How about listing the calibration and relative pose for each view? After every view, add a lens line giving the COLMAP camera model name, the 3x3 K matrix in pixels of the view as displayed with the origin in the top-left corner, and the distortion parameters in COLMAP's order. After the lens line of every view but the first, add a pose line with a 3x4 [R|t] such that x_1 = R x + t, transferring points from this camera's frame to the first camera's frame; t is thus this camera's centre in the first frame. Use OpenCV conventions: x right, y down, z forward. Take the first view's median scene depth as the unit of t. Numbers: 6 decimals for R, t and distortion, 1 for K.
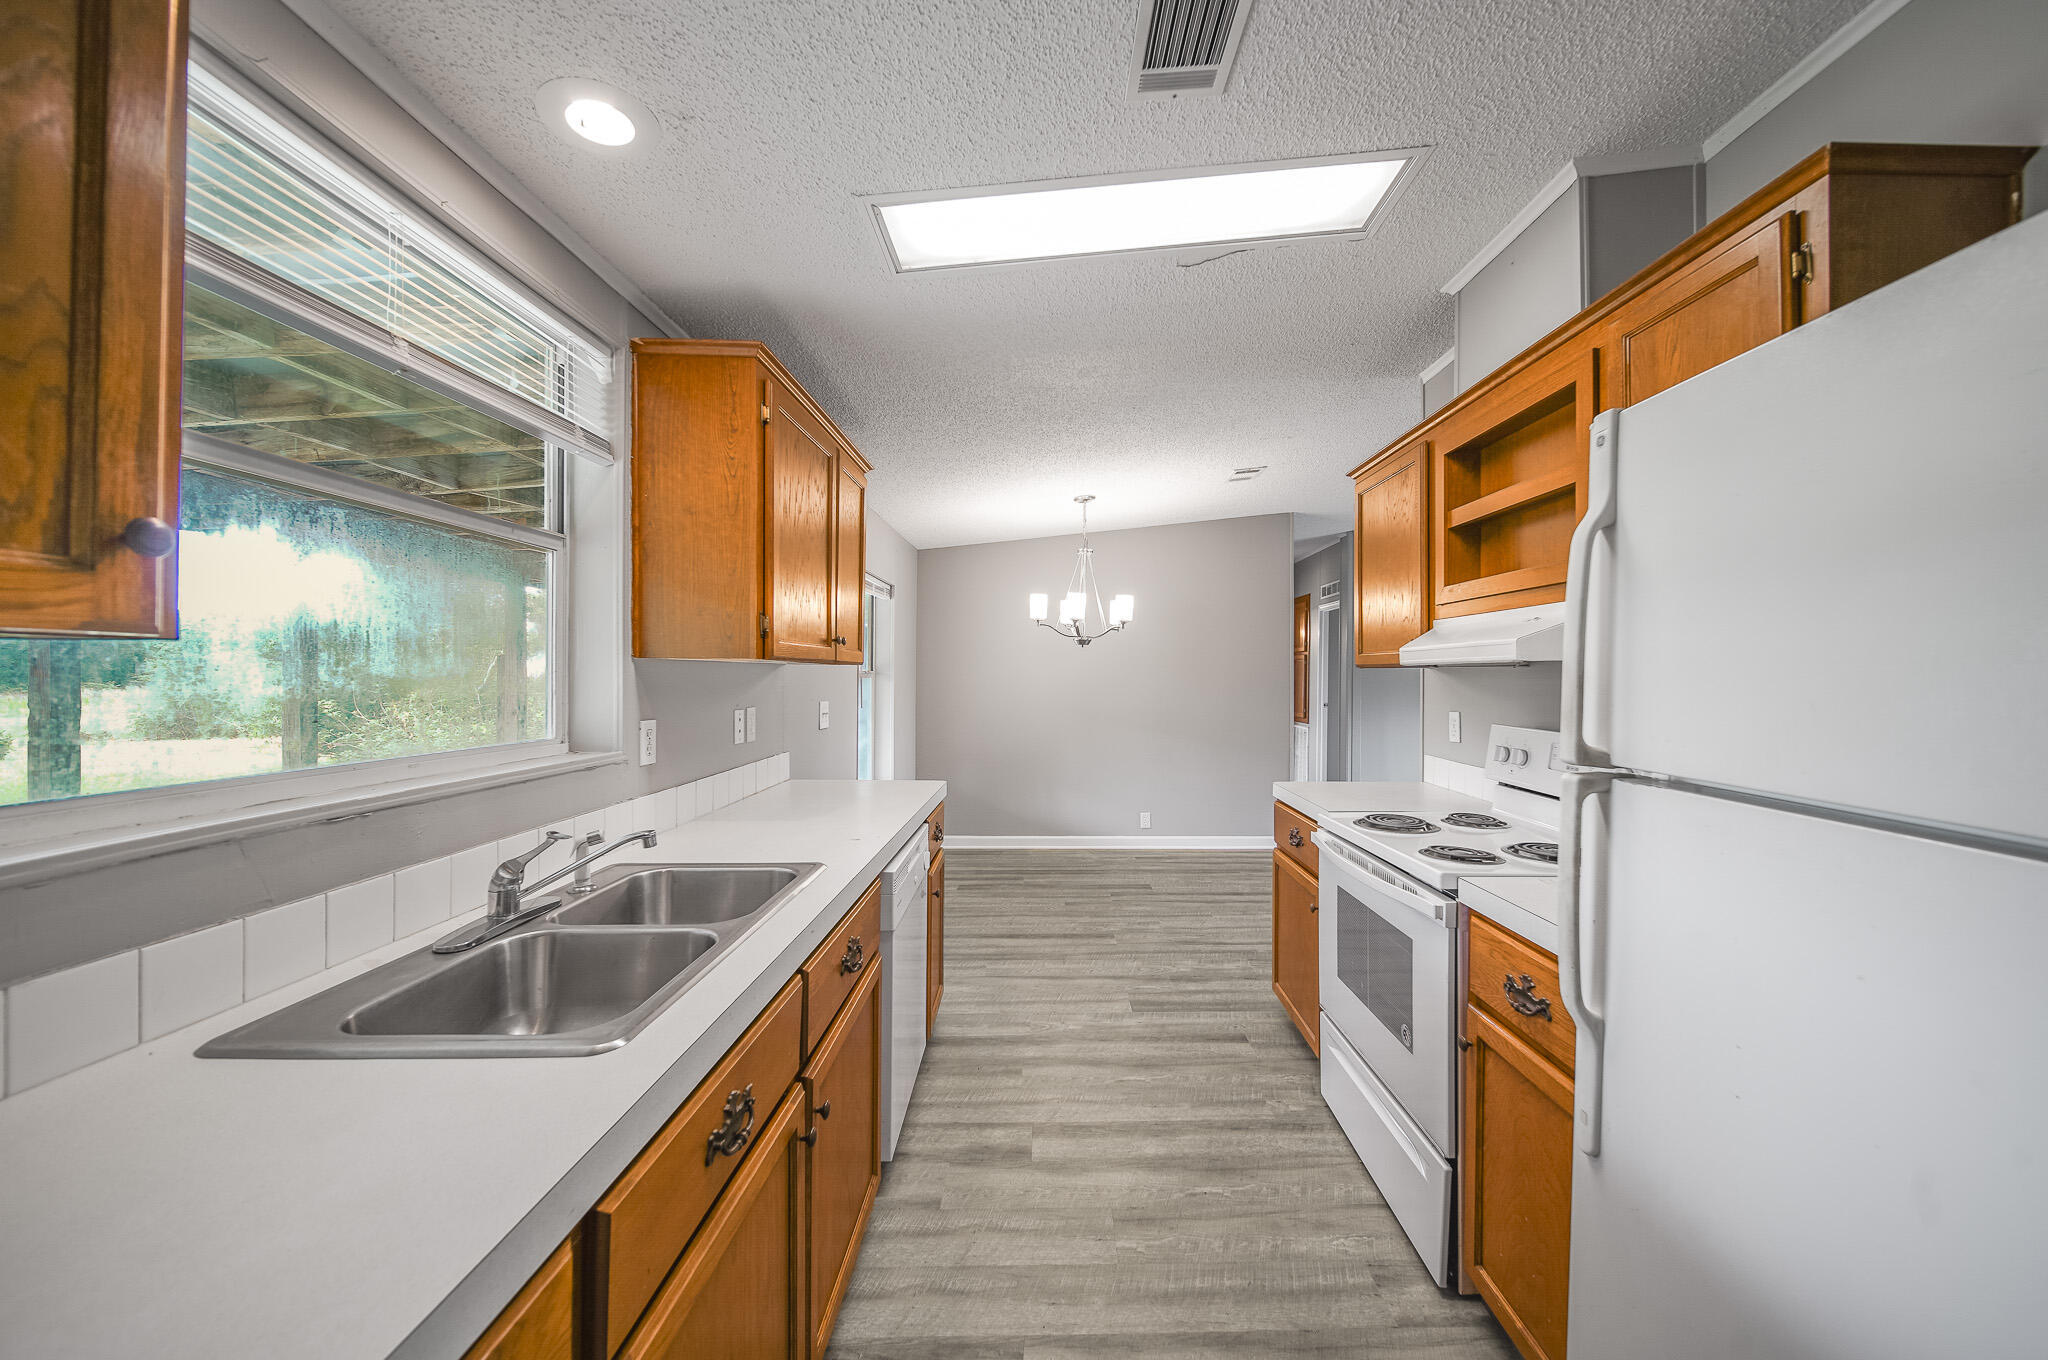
lens RADIAL K [[731.2, 0, 1036.9], [0, 731.2, 672.9], [0, 0, 1]] dist [-0.001630, -0.000740]
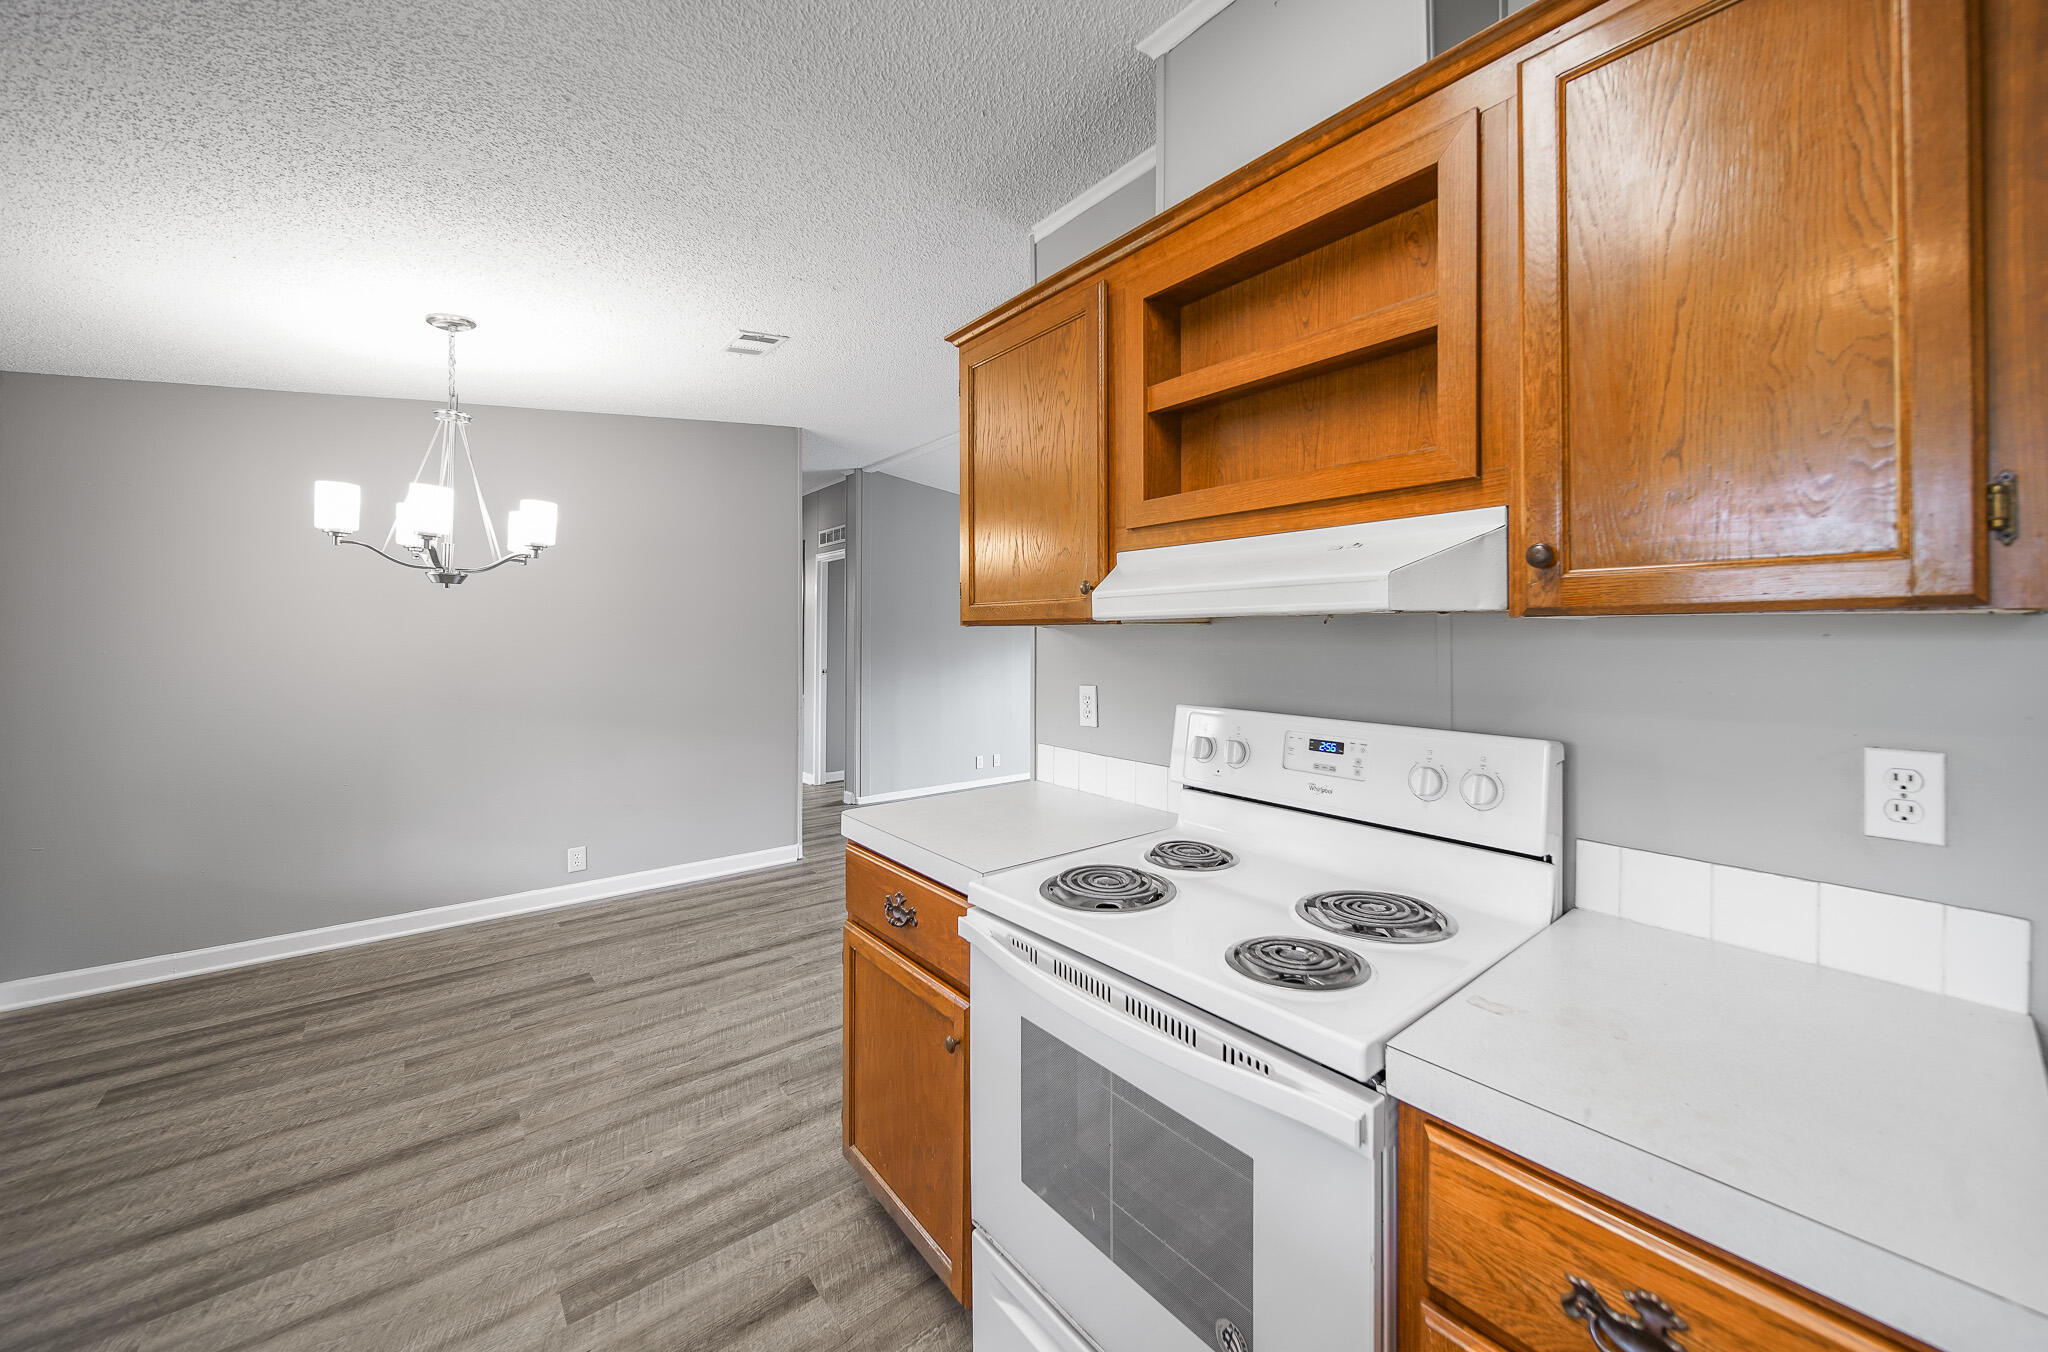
lens RADIAL K [[728.3, 0, 1056.7], [0, 728.3, 636.1], [0, 0, 1]] dist [0.001008, -0.000365]
pose [[0.735819, -0.002076, 0.677175, 0.043275], [0.000922, 0.999997, 0.002064, 0.001354], [-0.677178, -0.000895, 0.735819, 0.425591]]
